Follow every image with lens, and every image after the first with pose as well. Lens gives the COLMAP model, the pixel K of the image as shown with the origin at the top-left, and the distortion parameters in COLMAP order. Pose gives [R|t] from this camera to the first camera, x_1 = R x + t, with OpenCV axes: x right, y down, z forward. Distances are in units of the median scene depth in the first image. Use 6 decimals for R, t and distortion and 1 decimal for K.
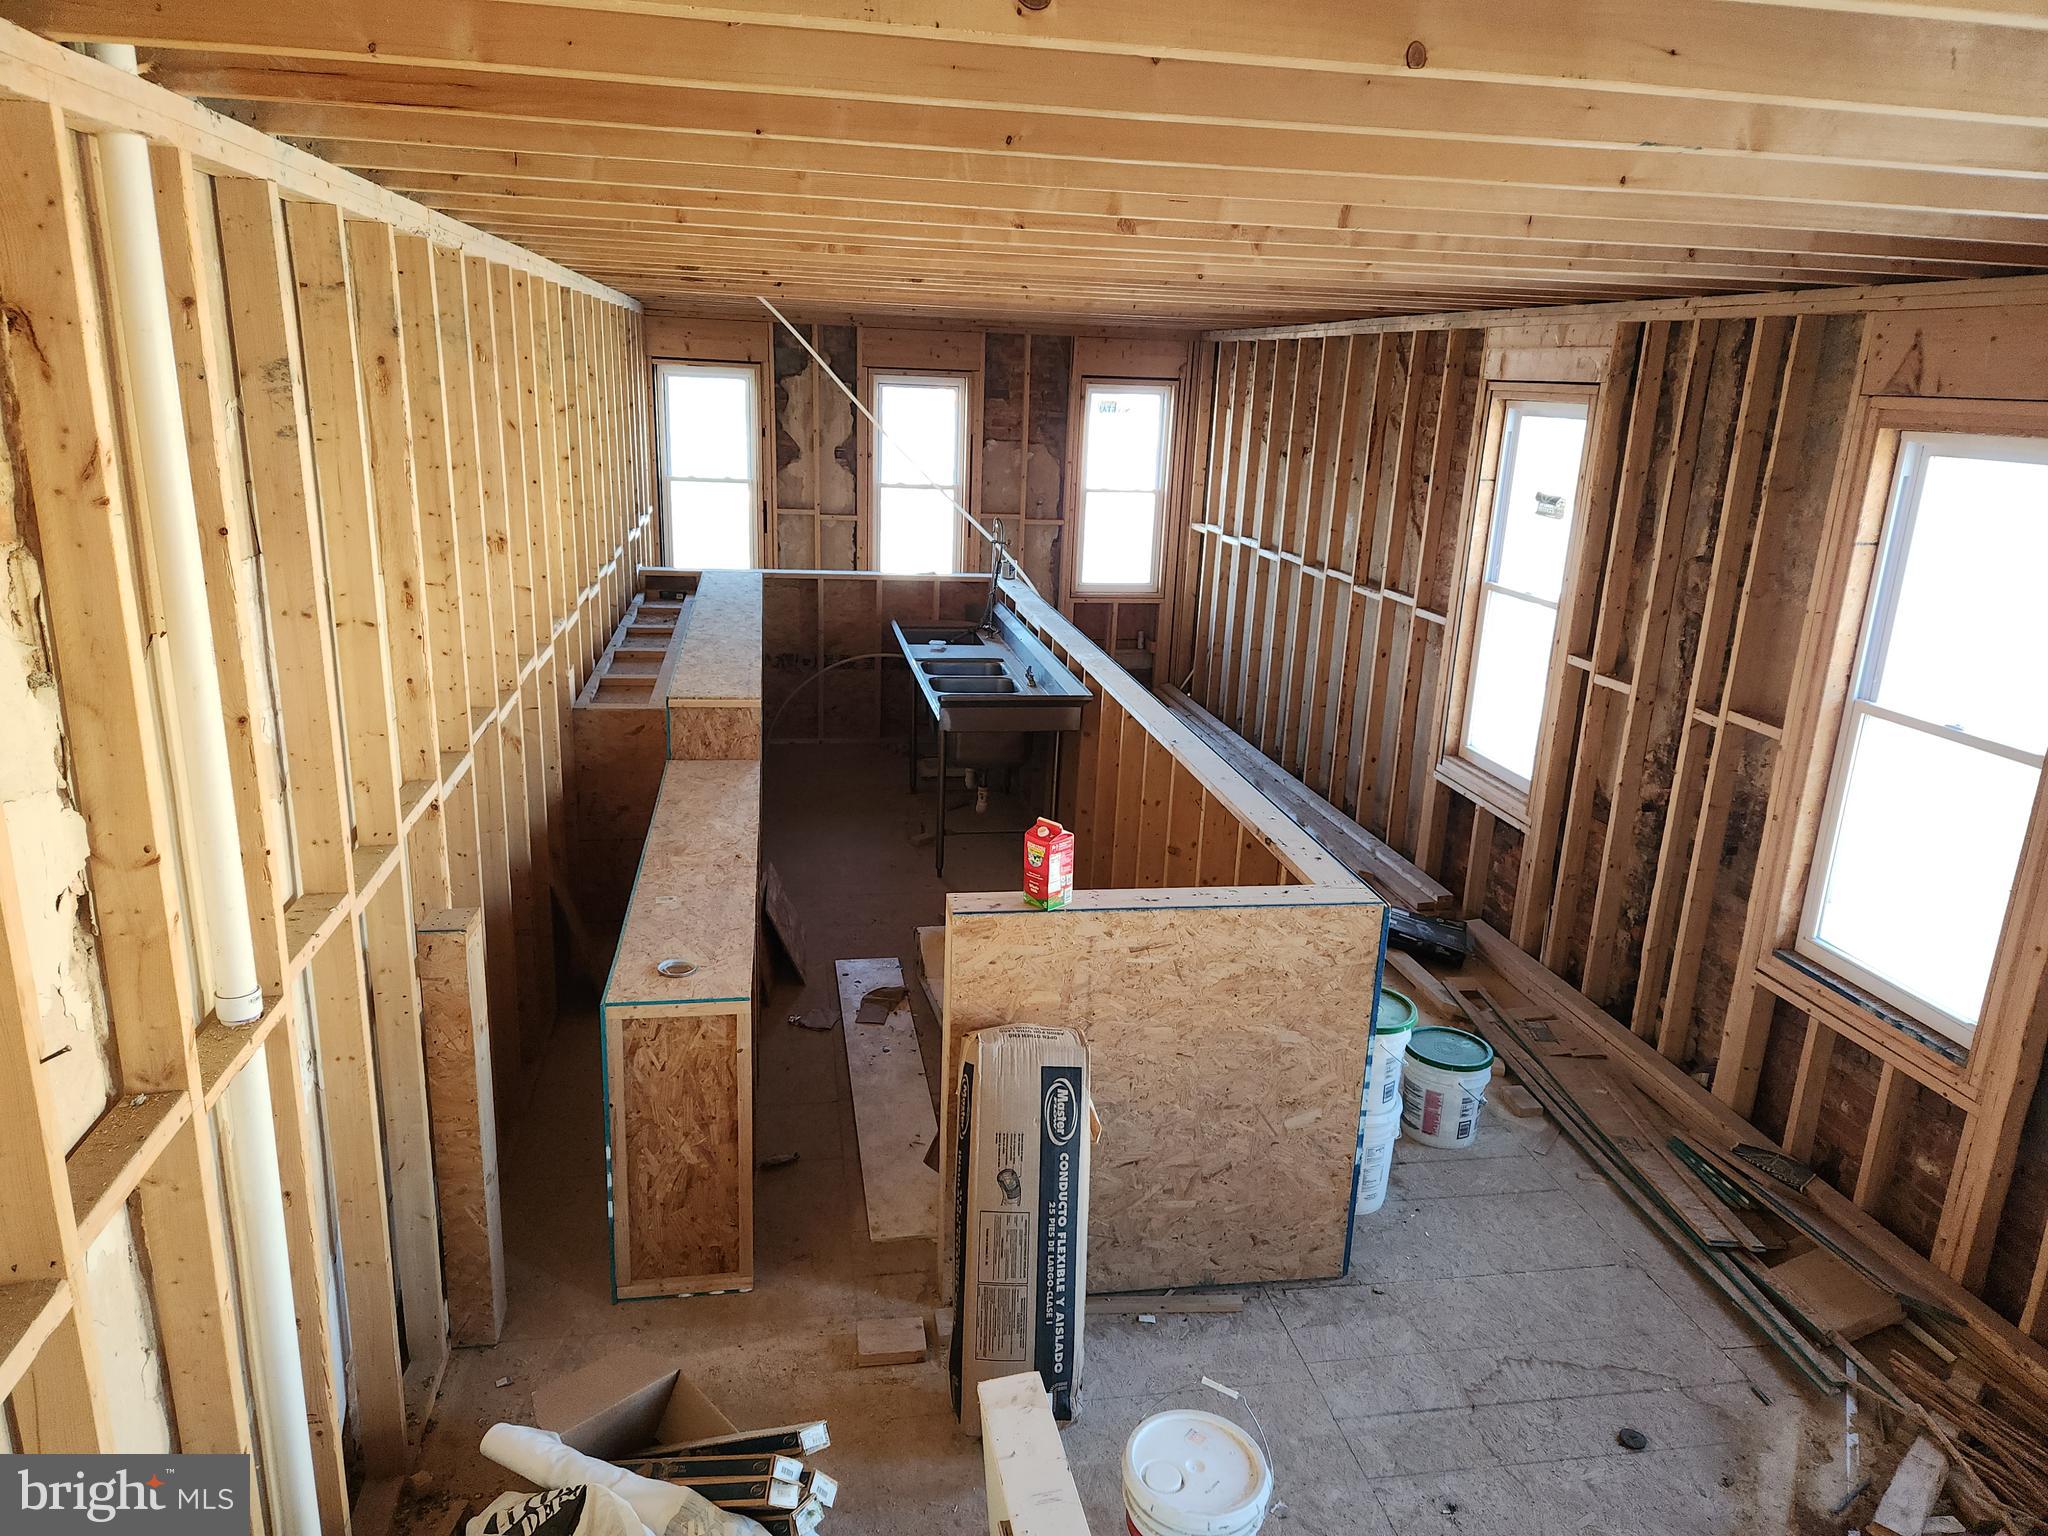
lens RADIAL K [[1373.6, 0, 1009.8], [0, 1373.6, 775.6], [0, 0, 1]] dist [0.056958, -0.038802]
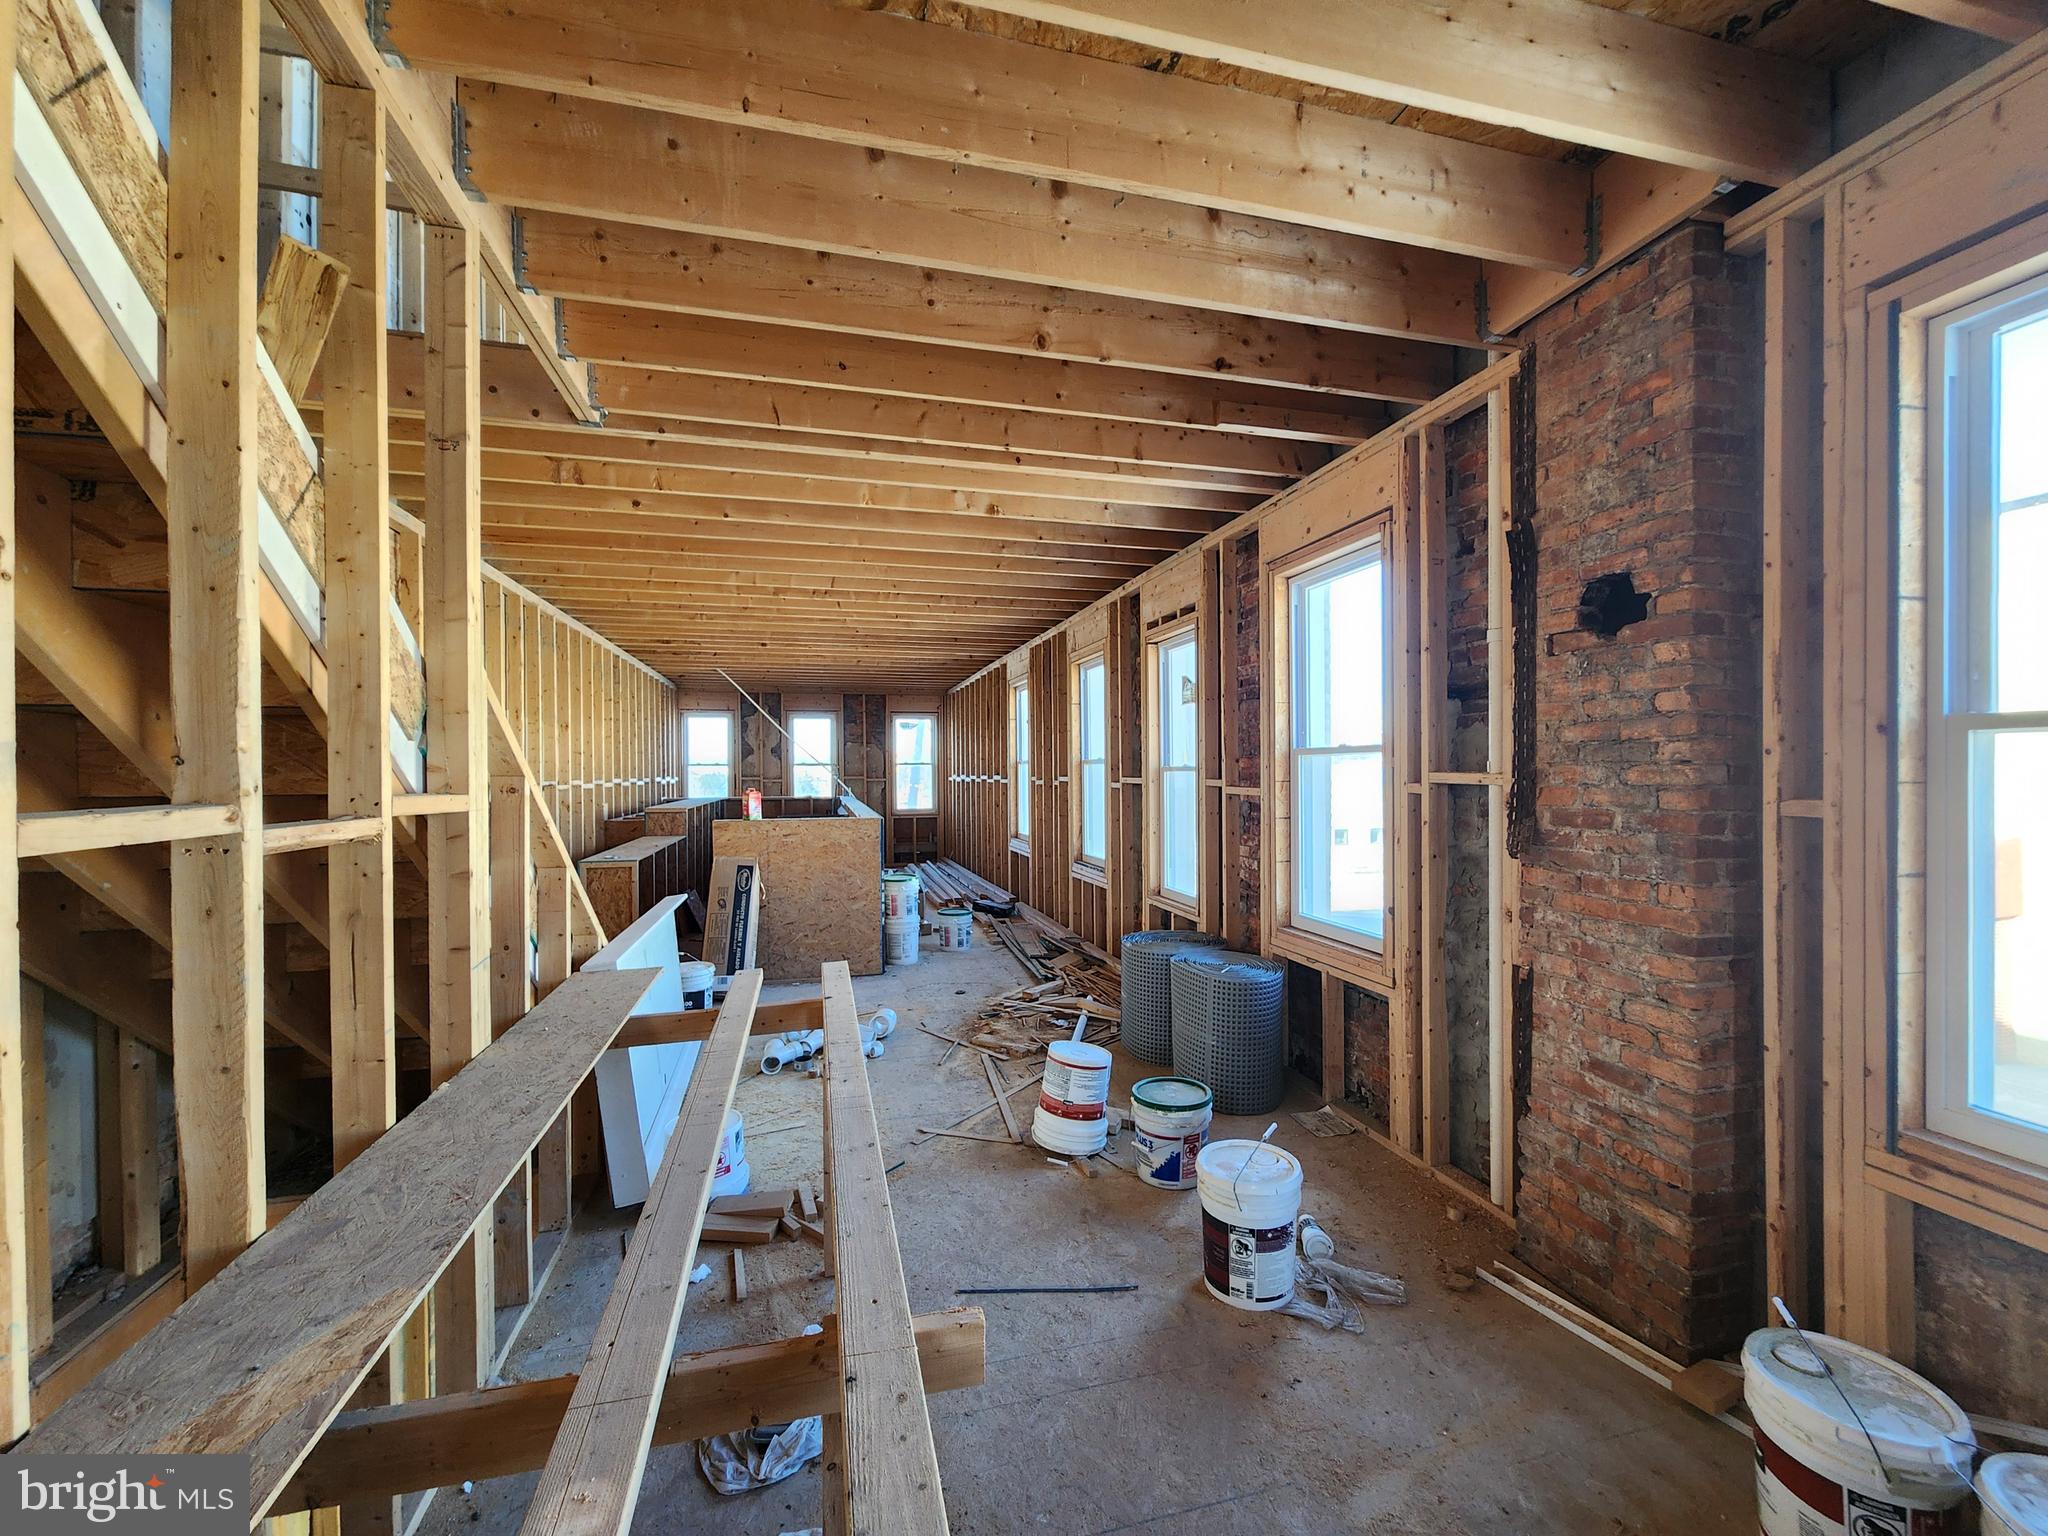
lens RADIAL K [[837.3, 0, 1044.6], [0, 837.3, 776.7], [0, 0, 1]] dist [-0.007448, 0.003121]
pose [[0.993914, -0.045406, 0.100363, 0.343518], [0.071236, 0.959884, -0.271199, 0.389874], [-0.084022, 0.276698, 0.957277, -0.517474]]
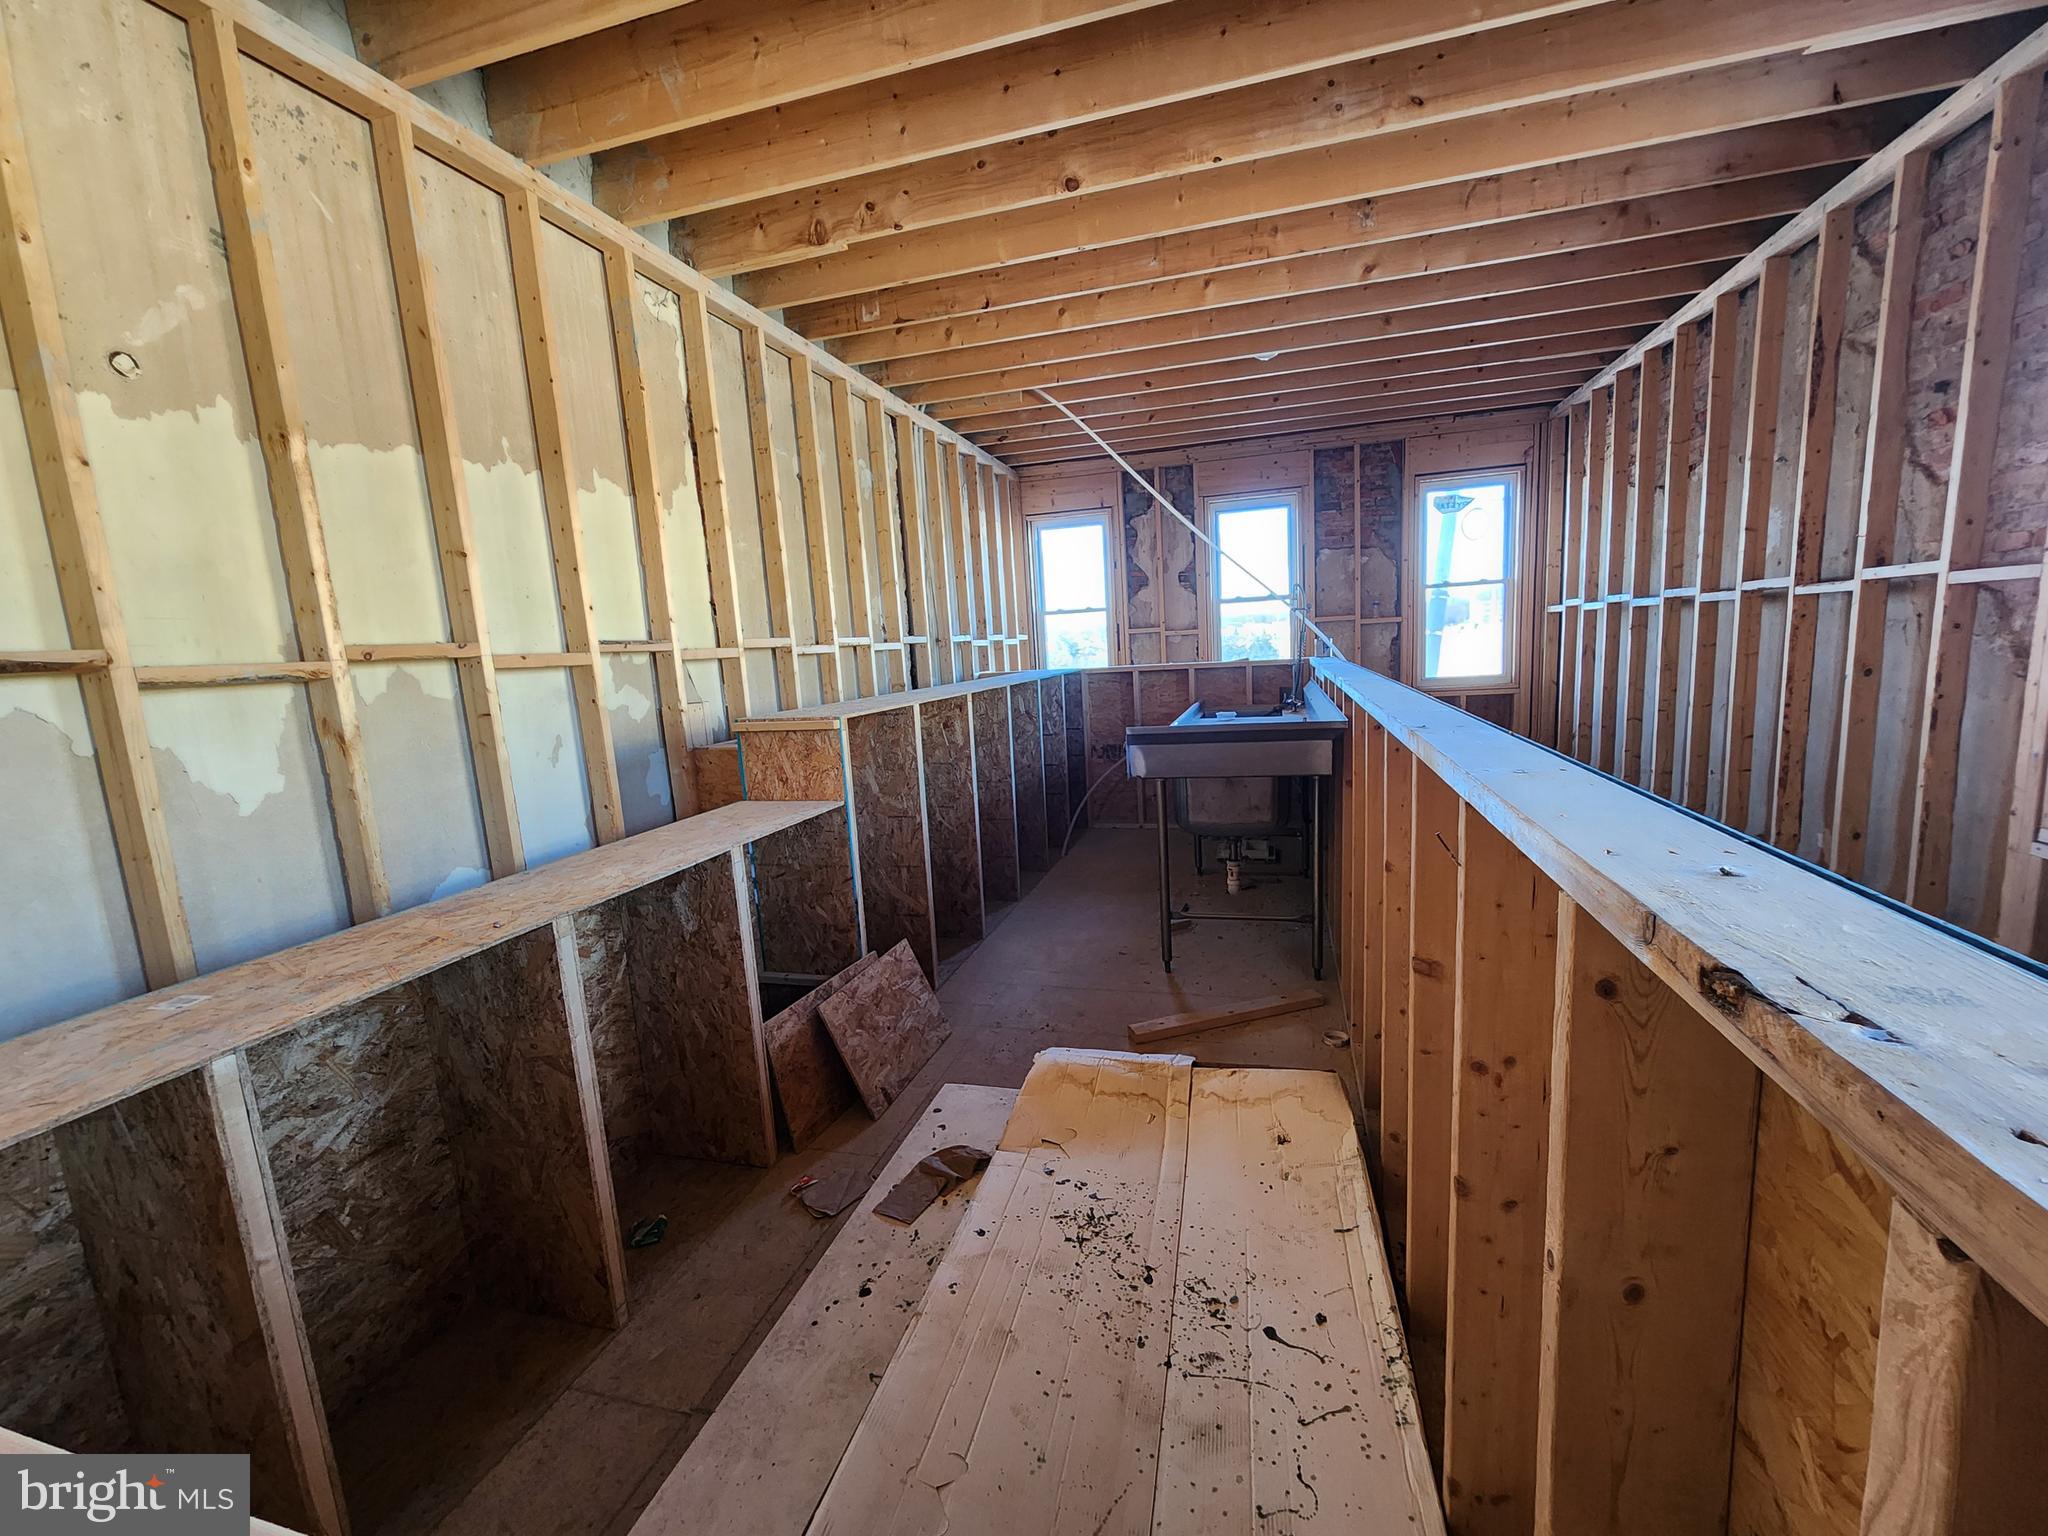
lens RADIAL K [[837.3, 0, 1034.7], [0, 837.3, 774.2], [0, 0, 1]] dist [-0.007448, 0.003121]
pose [[0.899778, -0.023761, -0.435701, 0.140468], [-0.032358, 0.992133, -0.120931, 0.032656], [0.435147, 0.122909, 0.891931, 0.778881]]
